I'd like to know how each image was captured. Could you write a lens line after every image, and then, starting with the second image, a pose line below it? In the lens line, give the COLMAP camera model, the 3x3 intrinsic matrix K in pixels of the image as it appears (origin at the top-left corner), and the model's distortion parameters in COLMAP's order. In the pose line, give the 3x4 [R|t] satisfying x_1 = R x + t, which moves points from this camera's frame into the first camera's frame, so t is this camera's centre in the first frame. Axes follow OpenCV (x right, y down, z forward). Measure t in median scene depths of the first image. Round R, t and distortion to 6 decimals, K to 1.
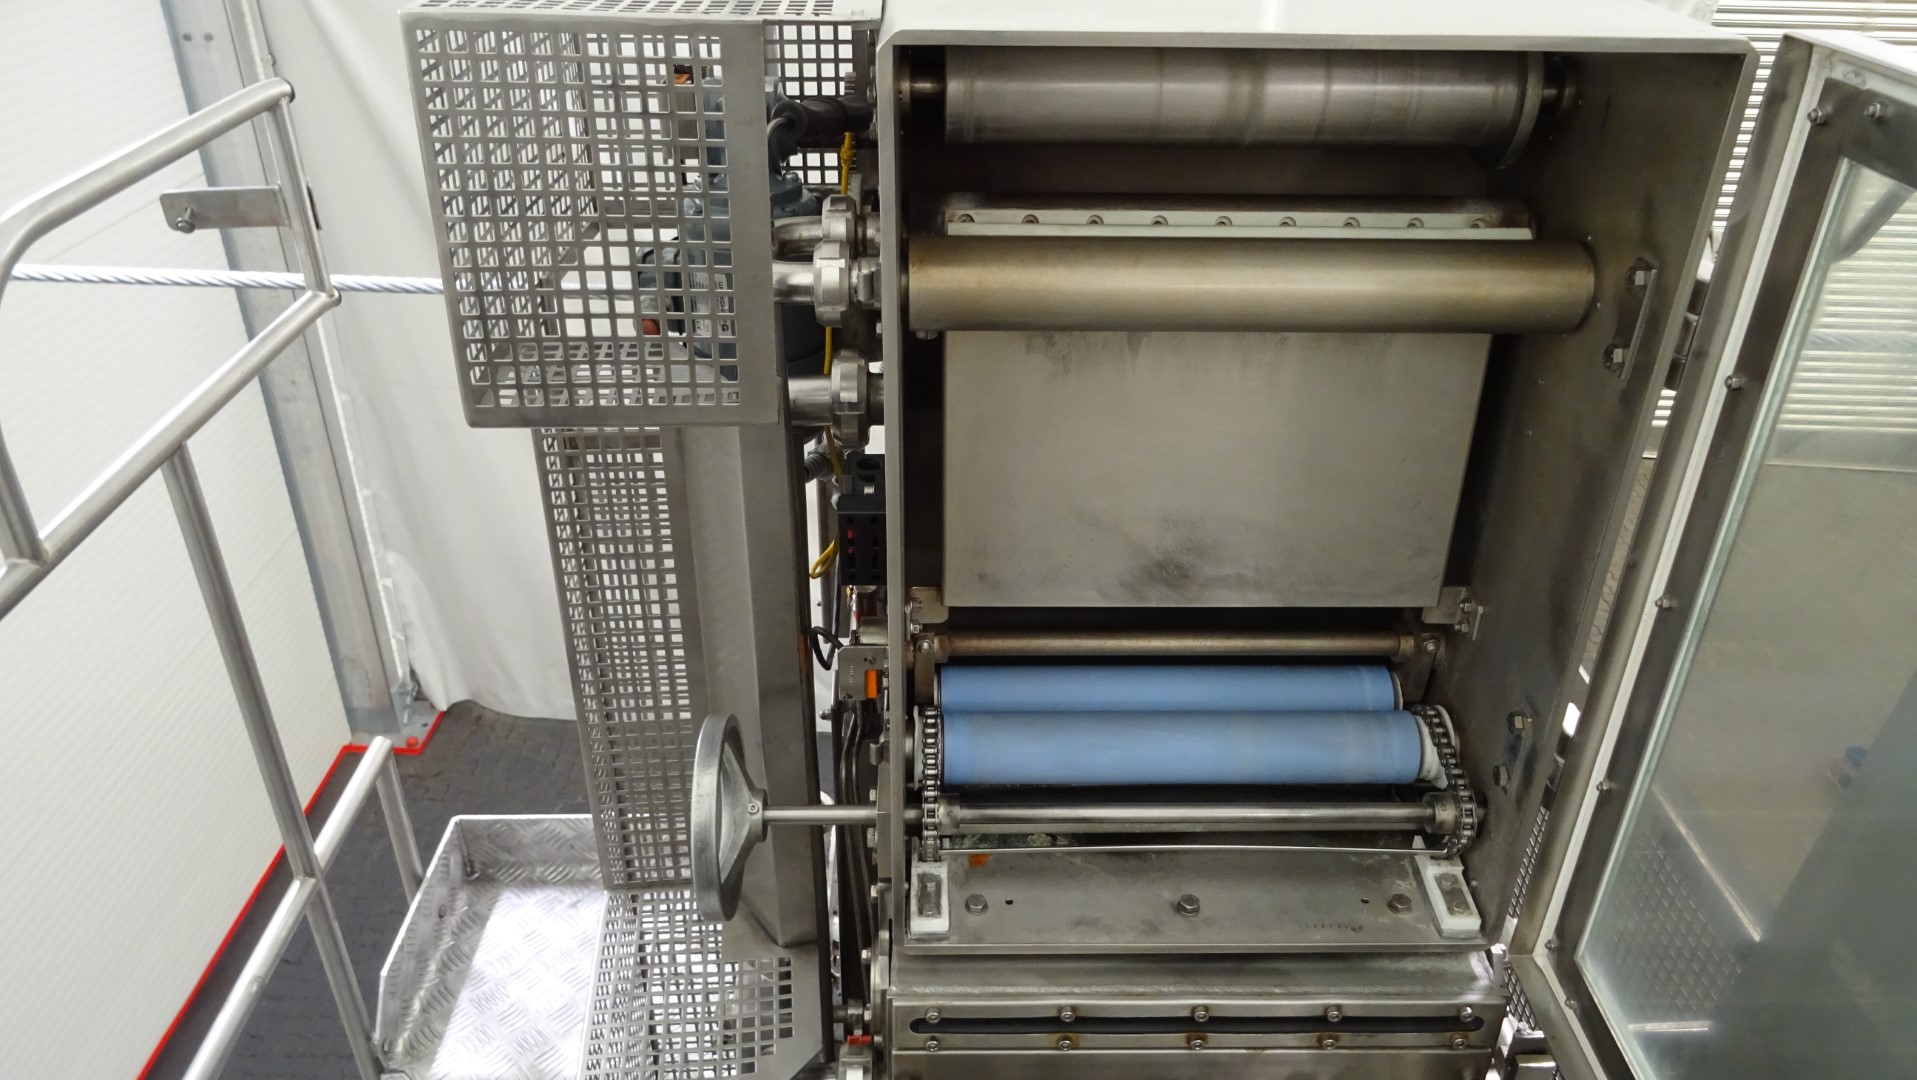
lens RADIAL K [[1386.1, 0, 959.6], [0, 1386.1, 535.6], [0, 0, 1]] dist [-0.011788, 0.007406]
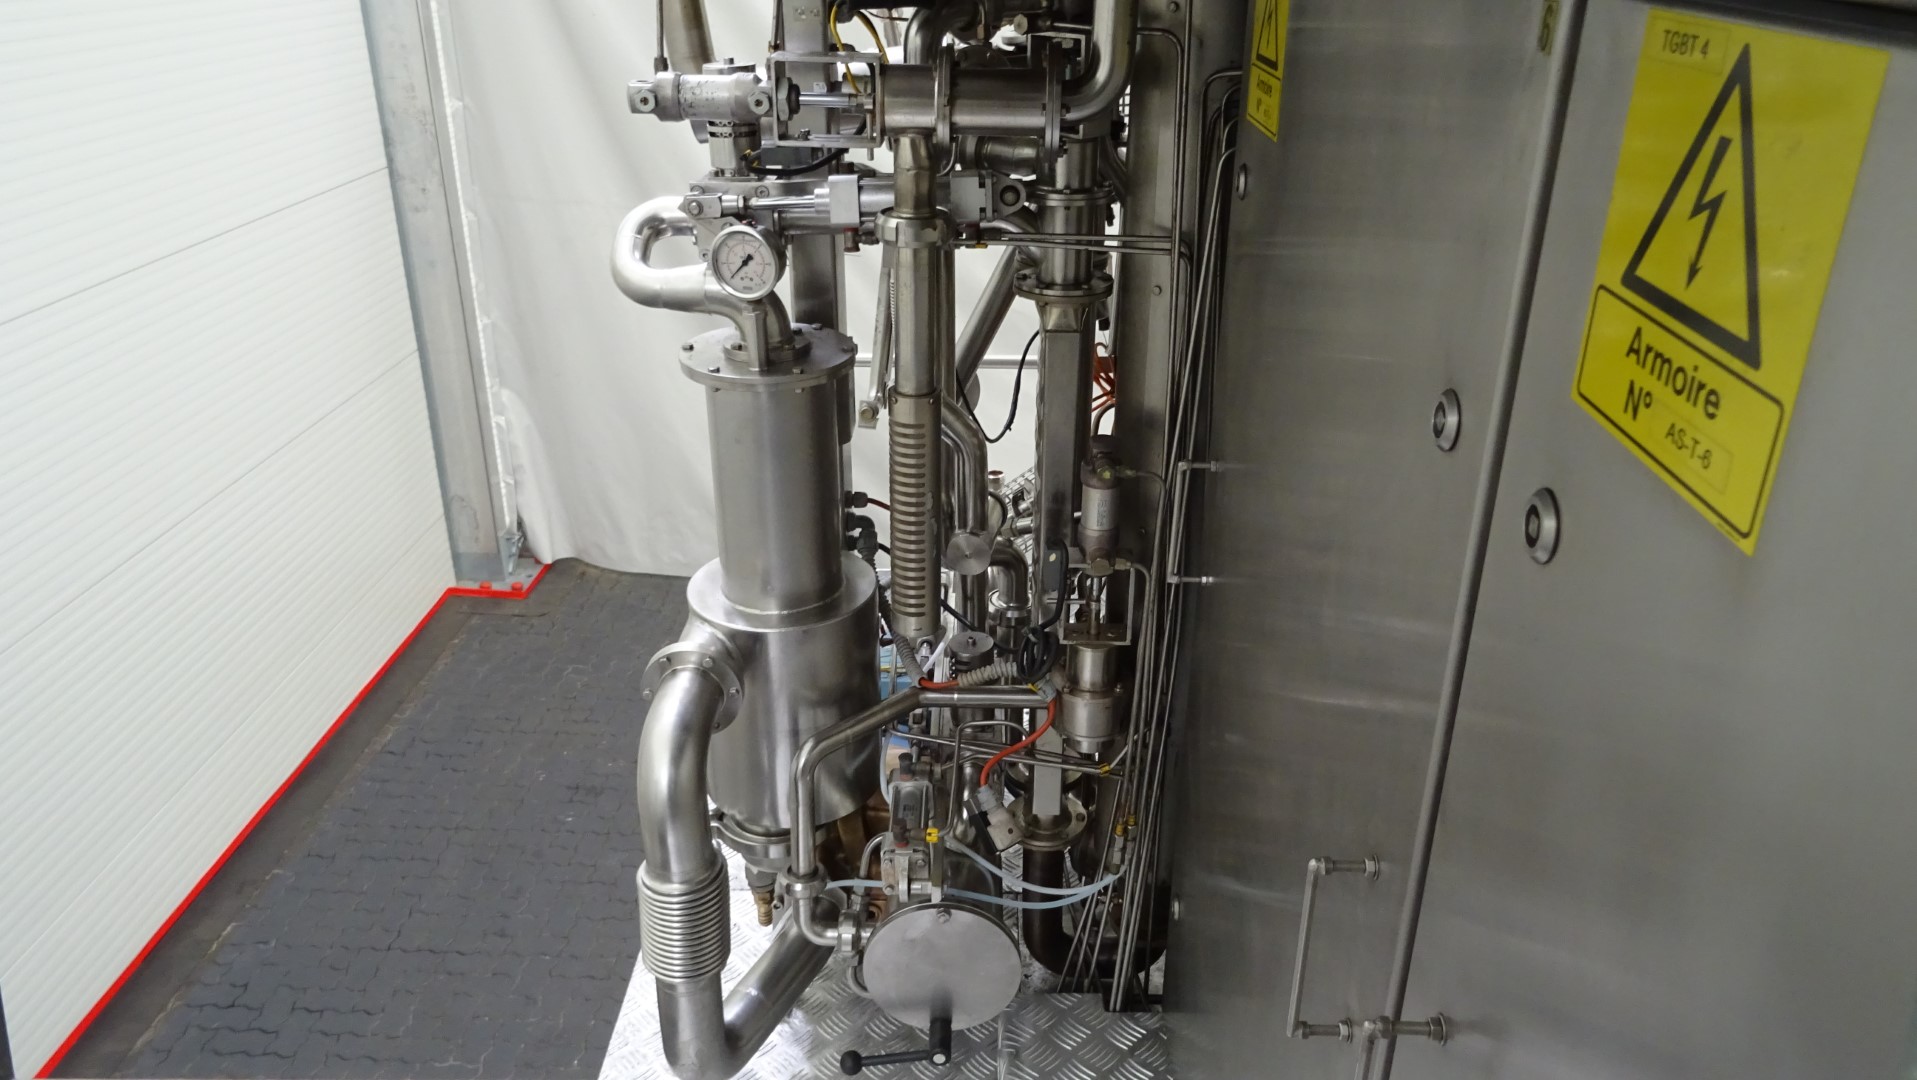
lens RADIAL K [[1386.1, 0, 959.6], [0, 1386.1, 535.6], [0, 0, 1]] dist [-0.011788, 0.007406]
pose [[0.999180, 0.008173, -0.039644, -0.044173], [-0.011911, 0.995407, -0.094990, 0.205775], [0.038685, 0.095385, 0.994689, 0.032261]]
